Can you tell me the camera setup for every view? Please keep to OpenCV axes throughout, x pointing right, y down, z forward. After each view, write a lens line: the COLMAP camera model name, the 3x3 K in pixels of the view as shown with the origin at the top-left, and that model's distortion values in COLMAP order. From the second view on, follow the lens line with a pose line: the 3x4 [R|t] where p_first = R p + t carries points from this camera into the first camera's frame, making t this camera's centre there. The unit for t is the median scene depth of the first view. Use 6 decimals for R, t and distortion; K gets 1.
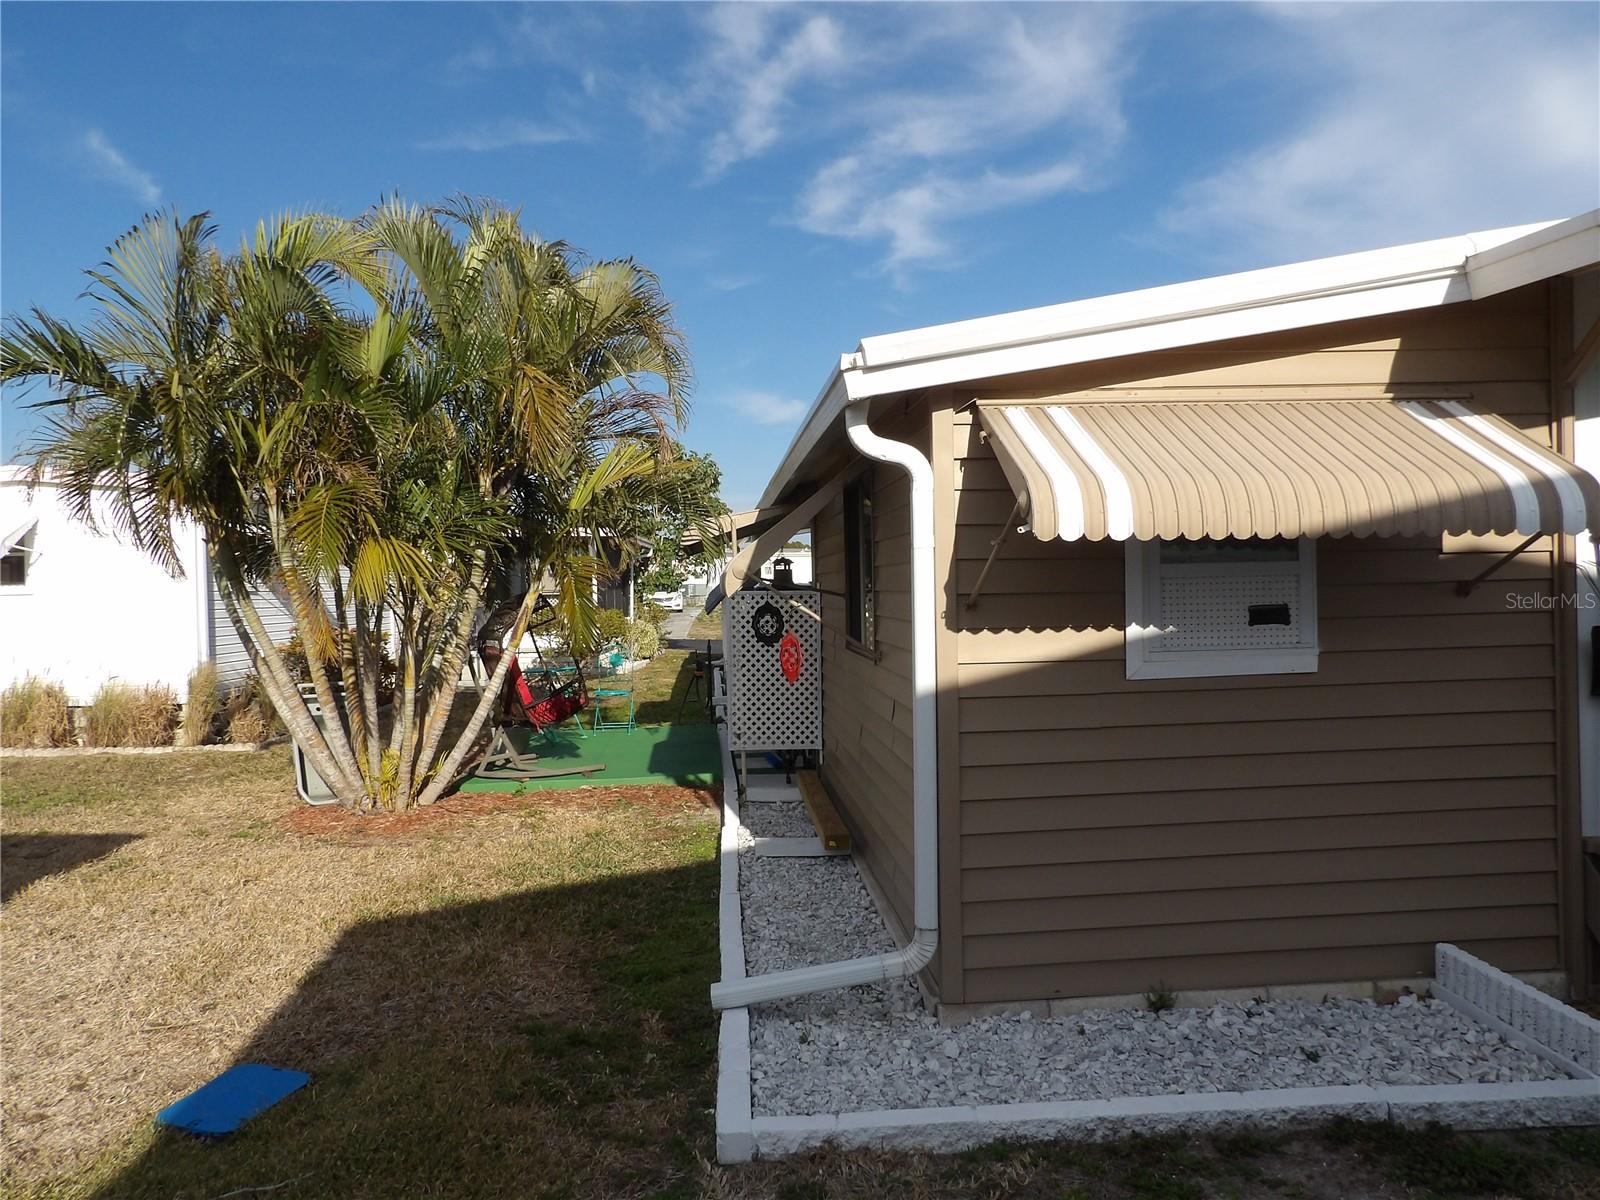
lens RADIAL K [[1124.4, 0, 792.3], [0, 1124.4, 596.5], [0, 0, 1]] dist [-0.023754, 0.042255]
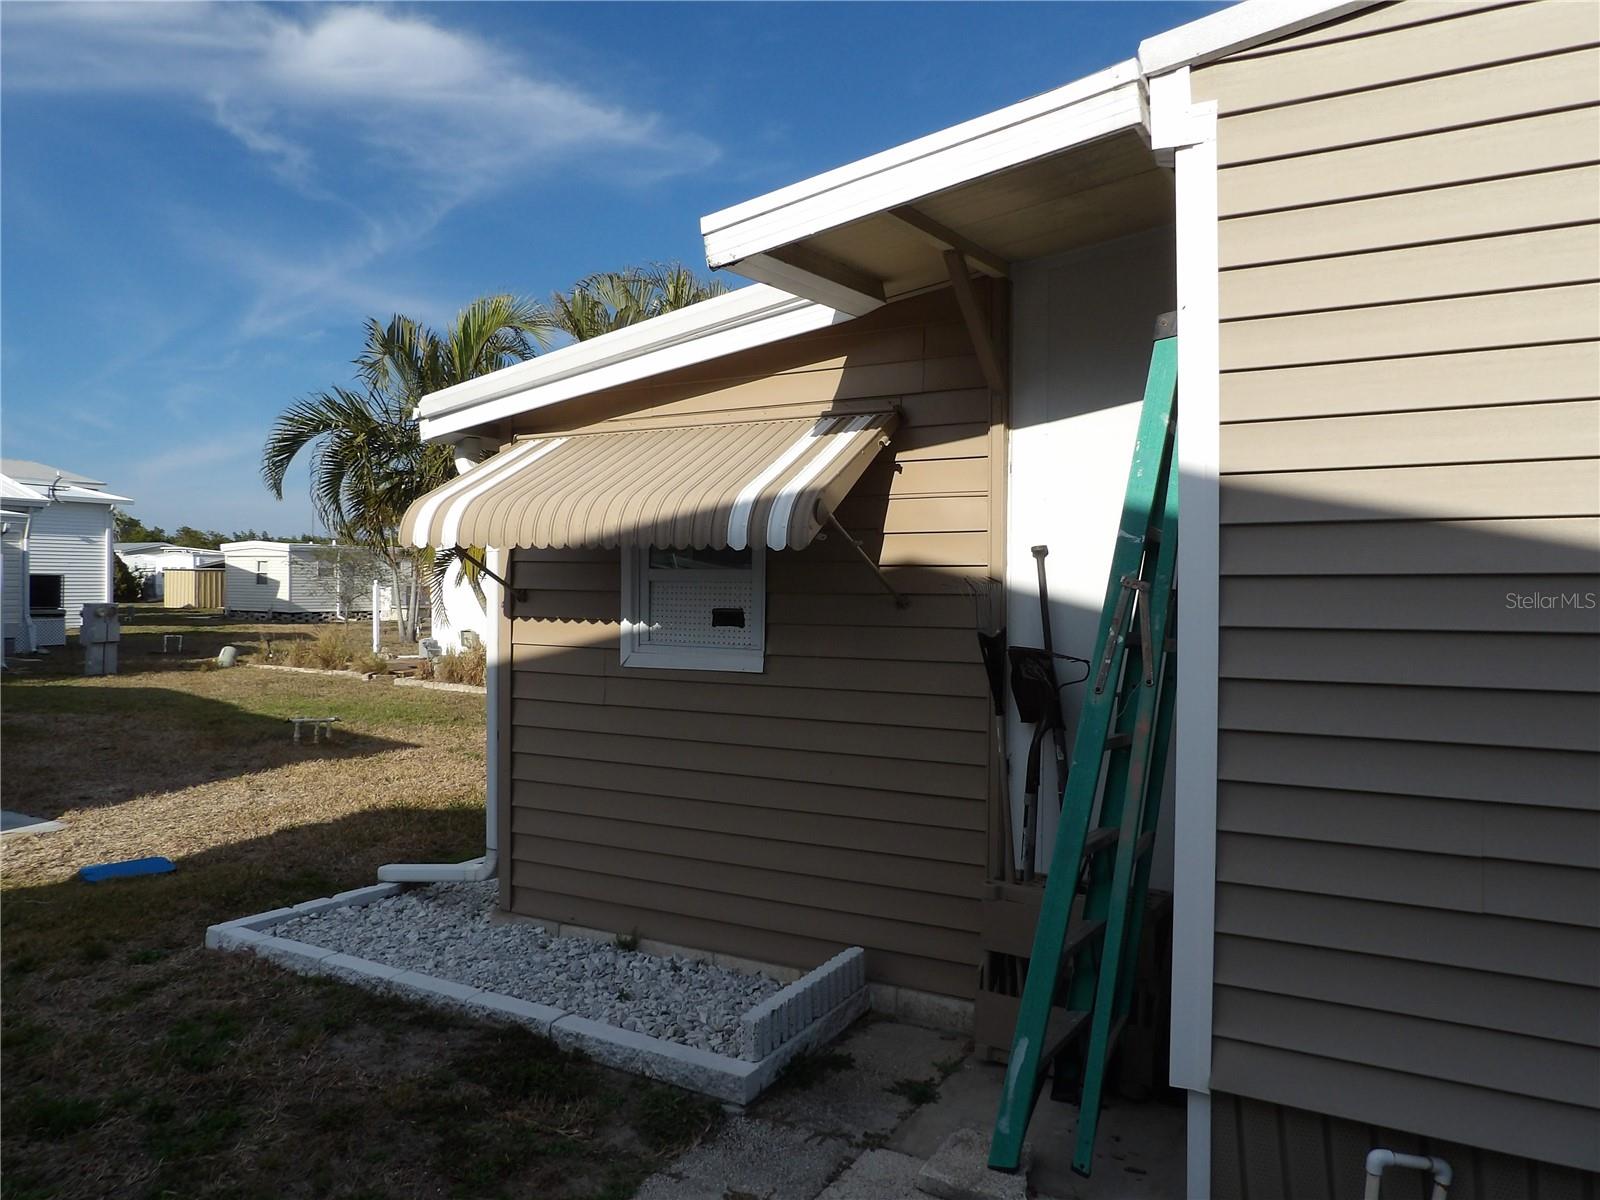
lens RADIAL K [[1124.4, 0, 797.3], [0, 1124.4, 600.8], [0, 0, 1]] dist [-0.023754, 0.042255]
pose [[0.833563, 0.039404, -0.551017, 1.098346], [-0.036221, 0.999205, 0.016661, -0.021399], [0.551235, 0.006071, 0.834328, 0.117214]]
